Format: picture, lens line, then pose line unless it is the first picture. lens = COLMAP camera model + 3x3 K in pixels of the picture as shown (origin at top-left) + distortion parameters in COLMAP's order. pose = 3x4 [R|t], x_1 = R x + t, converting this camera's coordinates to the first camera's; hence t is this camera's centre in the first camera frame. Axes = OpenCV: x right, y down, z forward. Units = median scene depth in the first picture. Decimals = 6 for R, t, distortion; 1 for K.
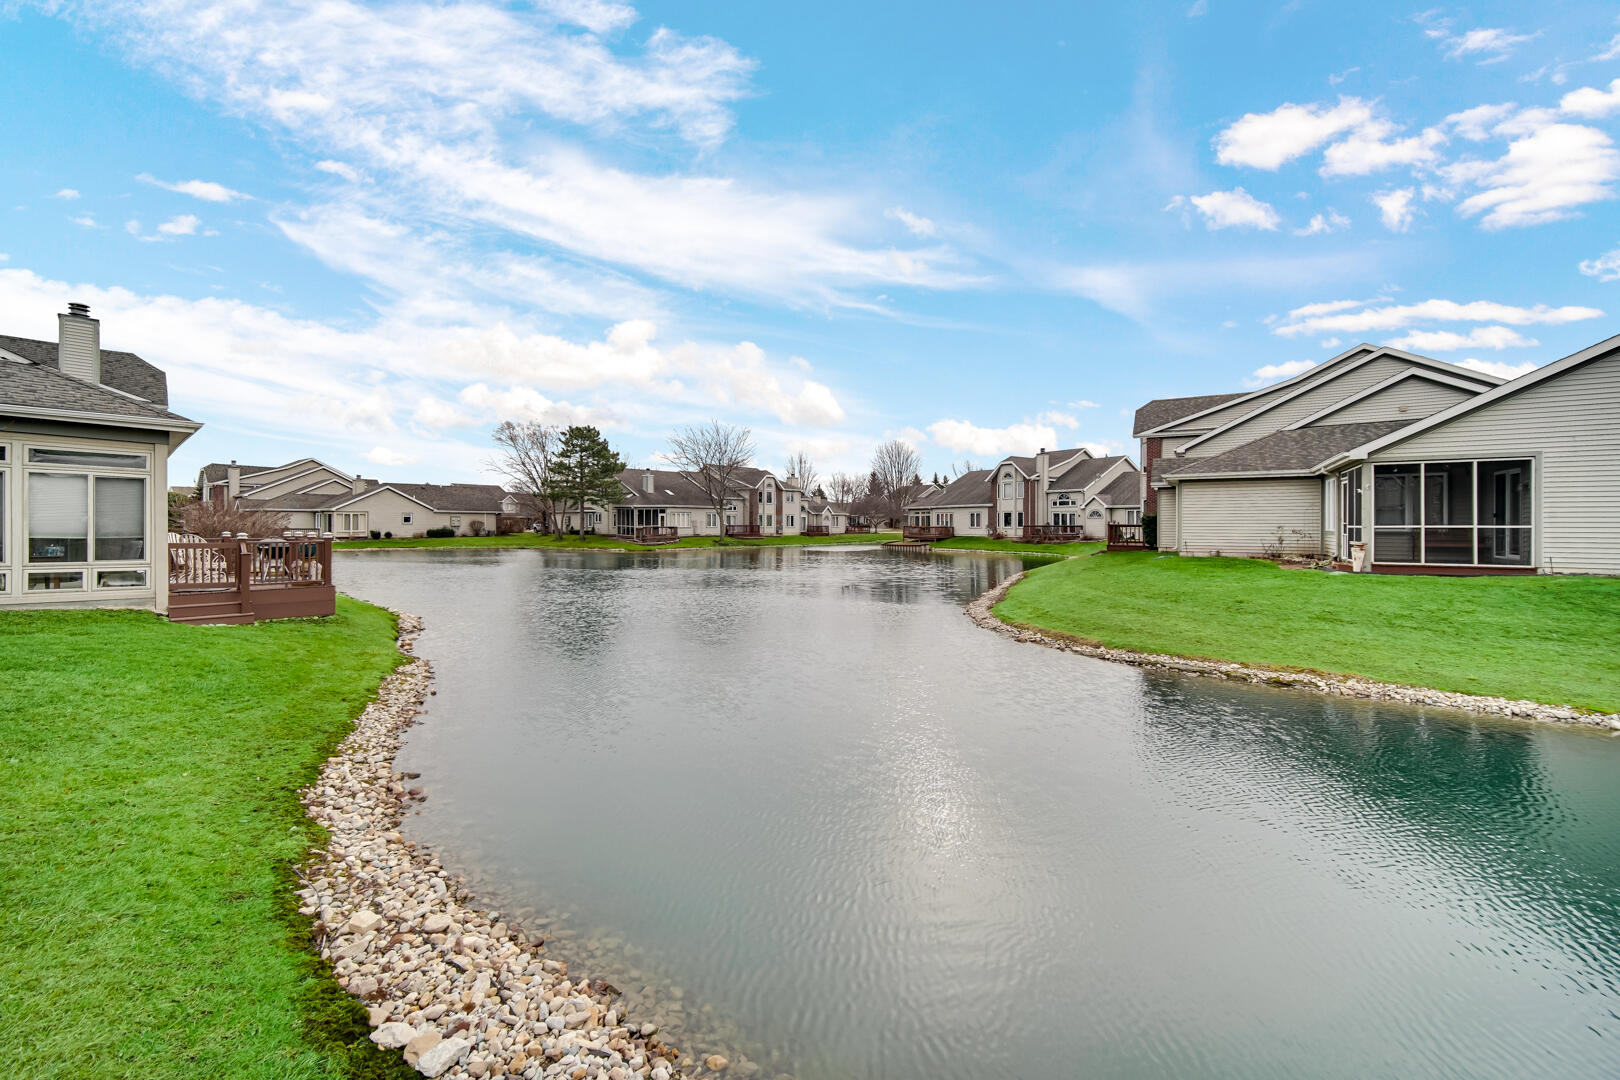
lens RADIAL K [[640.1, 0, 803.1], [0, 640.1, 538.1], [0, 0, 1]] dist [-0.003418, -0.000424]
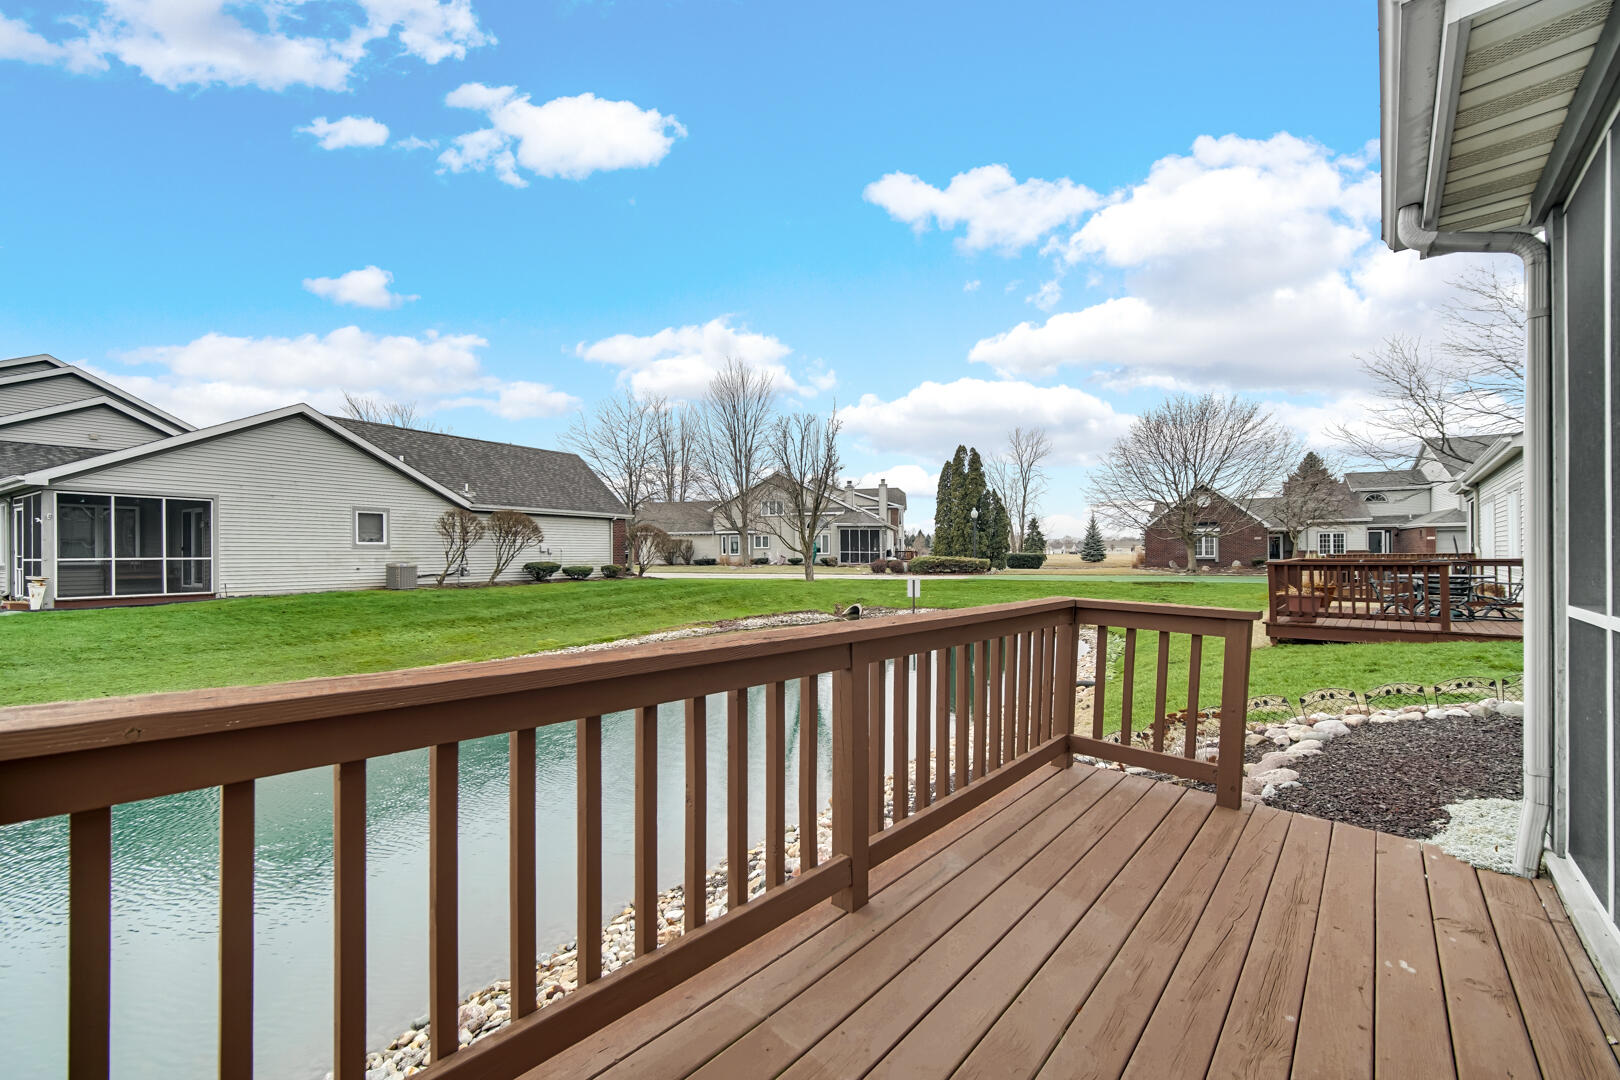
lens RADIAL K [[652.0, 0, 811.3], [0, 652.0, 546.4], [0, 0, 1]] dist [0.000212, 0.000672]
pose [[-0.011211, 0.016122, 0.999807, -0.071296], [0.025490, 0.999550, -0.015832, 0.006459], [-0.999612, 0.025307, -0.011617, -0.090997]]
